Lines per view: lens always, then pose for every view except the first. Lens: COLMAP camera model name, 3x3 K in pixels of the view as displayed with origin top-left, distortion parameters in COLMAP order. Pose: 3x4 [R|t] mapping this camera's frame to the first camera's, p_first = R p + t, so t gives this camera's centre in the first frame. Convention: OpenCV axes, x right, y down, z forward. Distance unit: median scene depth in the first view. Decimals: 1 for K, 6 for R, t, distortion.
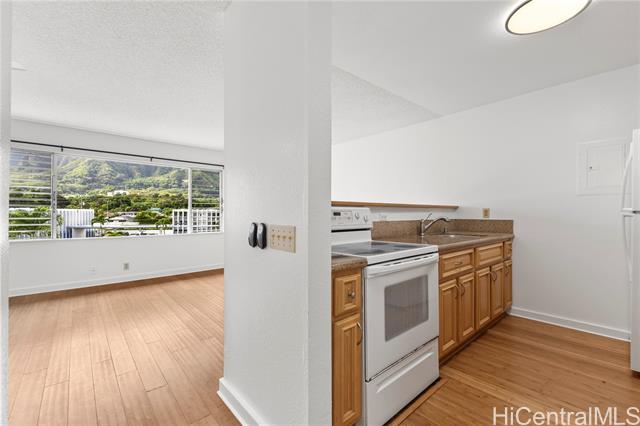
lens RADIAL K [[277.2, 0, 319.1], [0, 277.2, 212.8], [0, 0, 1]] dist [0.001537, 0.000191]
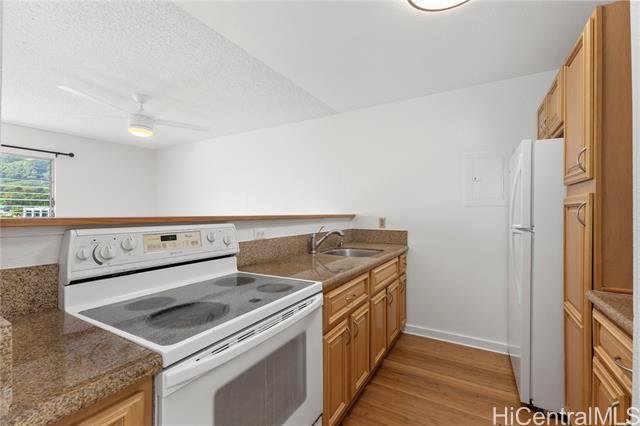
lens RADIAL K [[277.2, 0, 320.9], [0, 277.2, 213.0], [0, 0, 1]] dist [0.001537, 0.000191]
pose [[0.947358, 0.001445, 0.320174, 0.151872], [-0.002462, 0.999993, 0.002771, -0.043713], [-0.320168, -0.003414, 0.947355, 0.255785]]
